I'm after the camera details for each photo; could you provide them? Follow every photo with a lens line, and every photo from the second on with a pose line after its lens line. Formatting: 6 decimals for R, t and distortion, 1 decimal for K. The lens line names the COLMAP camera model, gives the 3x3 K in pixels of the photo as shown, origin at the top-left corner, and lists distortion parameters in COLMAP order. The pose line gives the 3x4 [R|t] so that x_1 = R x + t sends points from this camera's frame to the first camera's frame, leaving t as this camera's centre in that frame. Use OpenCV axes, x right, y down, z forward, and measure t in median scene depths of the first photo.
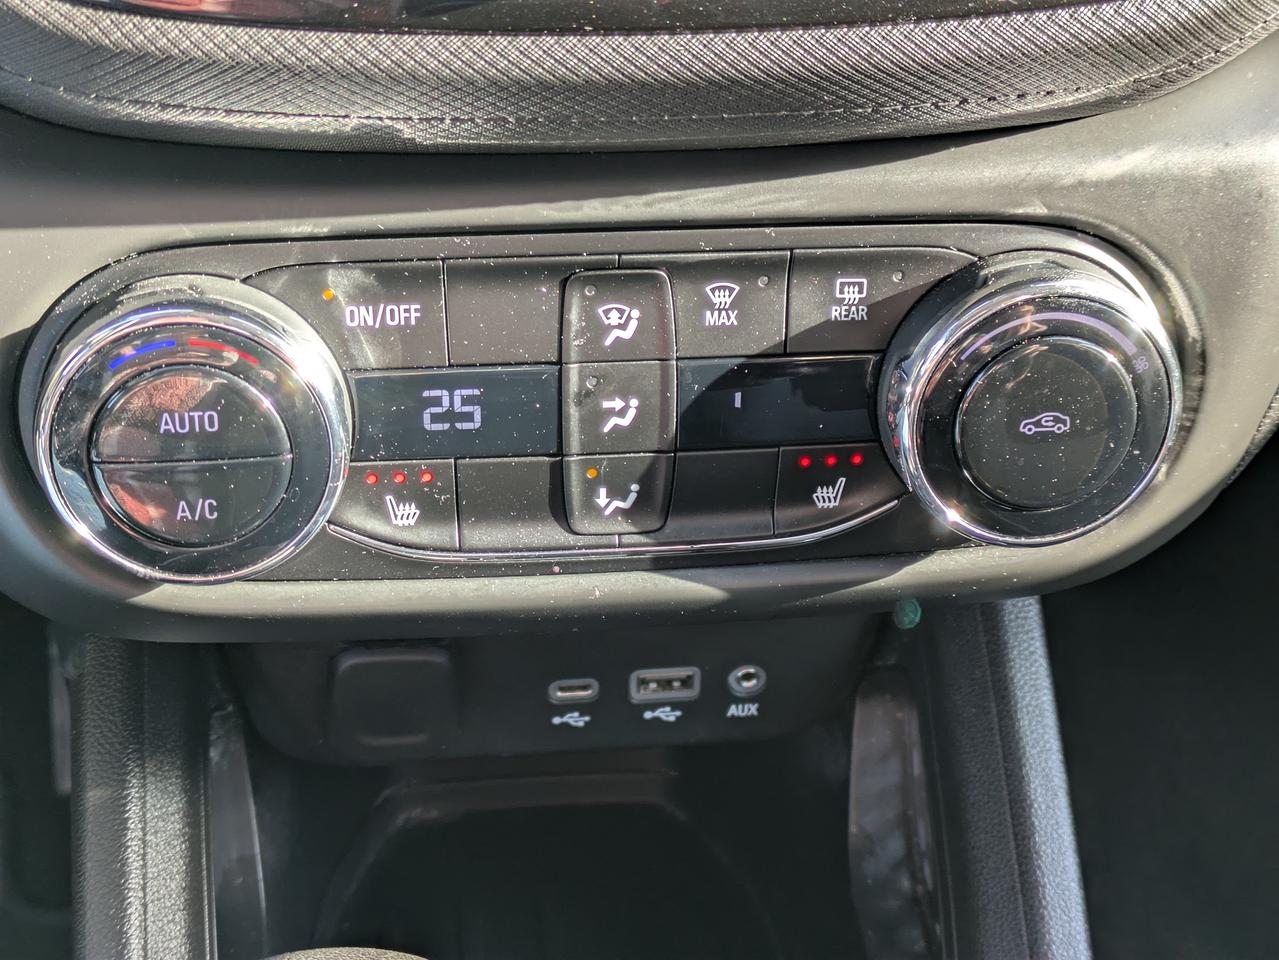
lens RADIAL K [[2081.3, 0, 641.8], [0, 2081.3, 480.1], [0, 0, 1]] dist [0.077459, 0.000000]
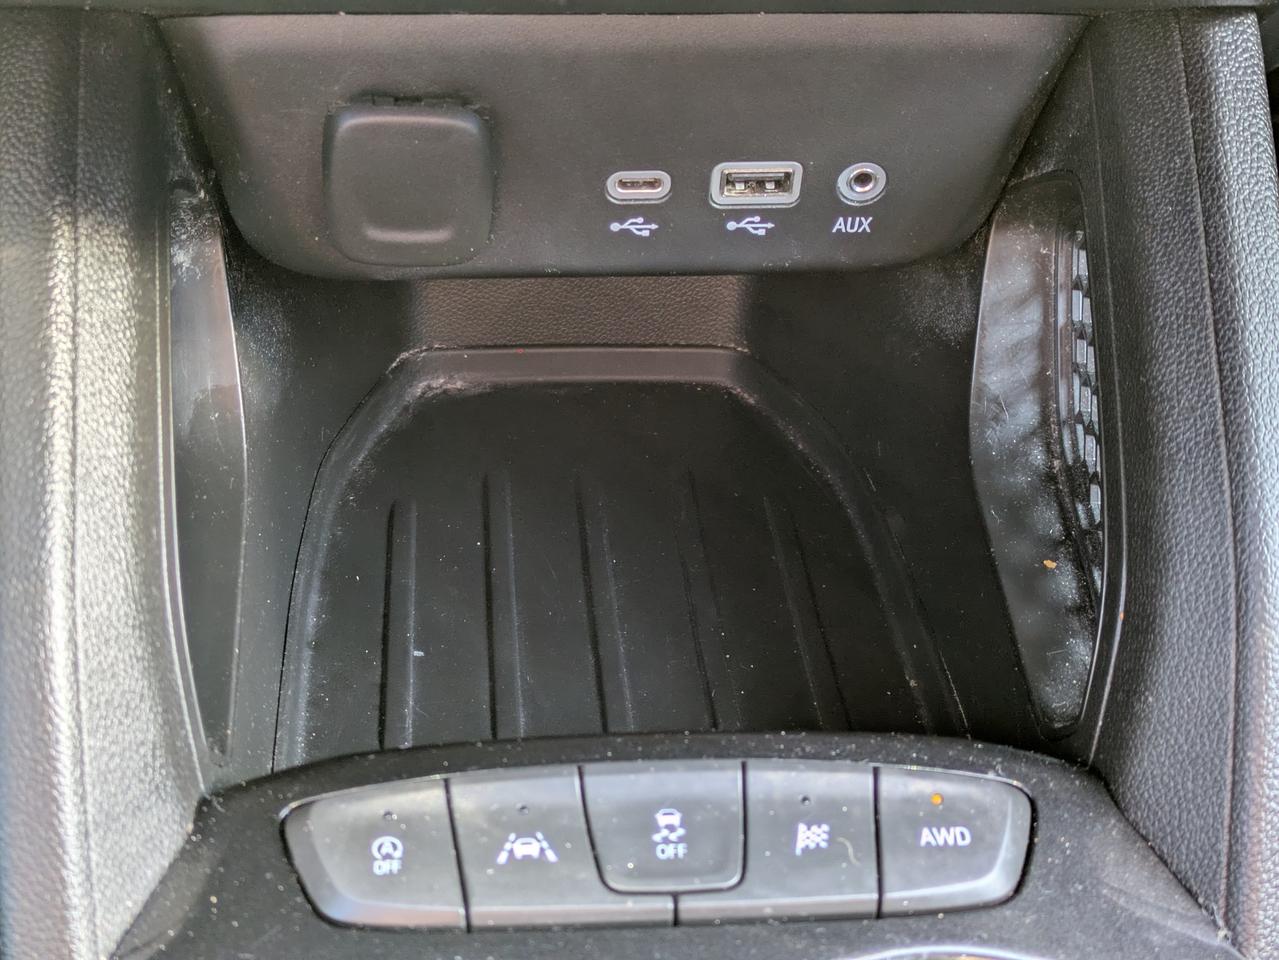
lens RADIAL K [[2081.3, 0, 635.7], [0, 2081.3, 479.5], [0, 0, 1]] dist [0.077459, 0.000000]
pose [[0.998987, 0.042041, -0.016021, -0.018798], [-0.039269, 0.988570, 0.145557, 0.107094], [0.021958, -0.144780, 0.989220, 0.235481]]
